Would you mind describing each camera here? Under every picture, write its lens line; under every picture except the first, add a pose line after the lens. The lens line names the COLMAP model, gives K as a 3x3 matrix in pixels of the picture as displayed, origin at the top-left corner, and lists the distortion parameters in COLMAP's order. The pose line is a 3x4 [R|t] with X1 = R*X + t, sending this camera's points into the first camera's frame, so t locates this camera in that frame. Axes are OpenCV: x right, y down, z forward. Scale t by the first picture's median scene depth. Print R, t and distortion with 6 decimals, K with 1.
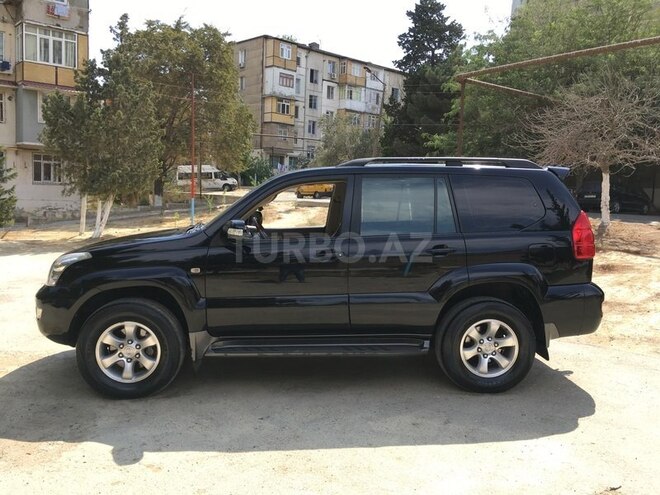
lens RADIAL K [[575.7, 0, 332.3], [0, 575.7, 253.3], [0, 0, 1]] dist [0.044736, -0.066840]
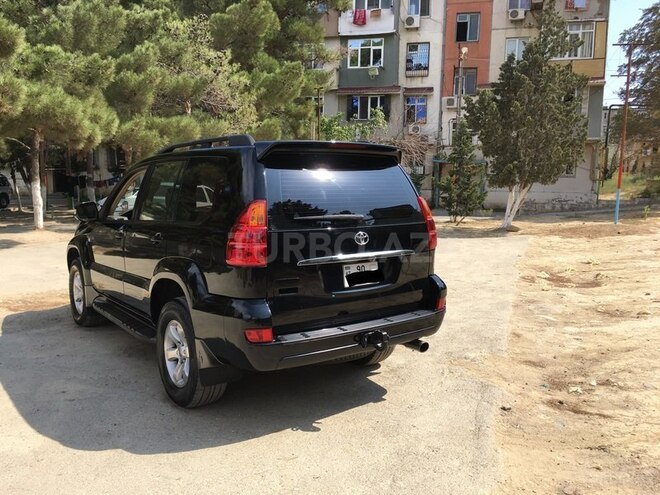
lens RADIAL K [[575.7, 0, 328.3], [0, 575.7, 250.9], [0, 0, 1]] dist [0.044736, -0.066840]
pose [[0.531641, 0.089641, -0.842213, 1.063831], [-0.083099, 0.995106, 0.053459, -0.055787], [0.842883, 0.041566, 0.536489, 0.672119]]
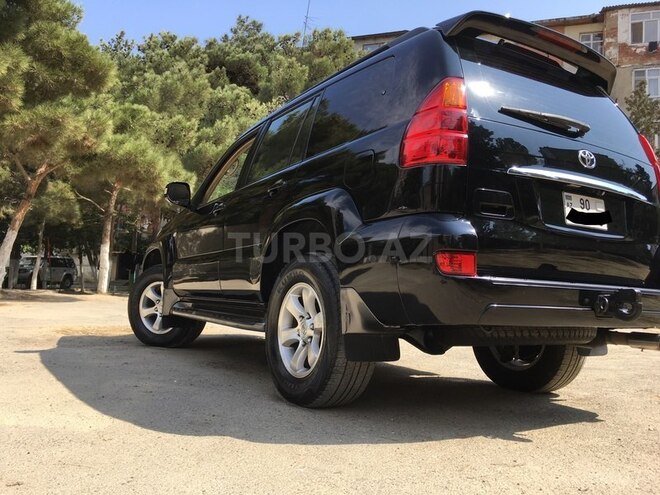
lens RADIAL K [[575.7, 0, 332.0], [0, 575.7, 254.4], [0, 0, 1]] dist [0.044736, -0.066840]
pose [[0.462026, -0.045569, -0.885695, 0.797737], [-0.131390, 0.984141, -0.119174, 0.145255], [0.877080, 0.171433, 0.448711, 0.692329]]
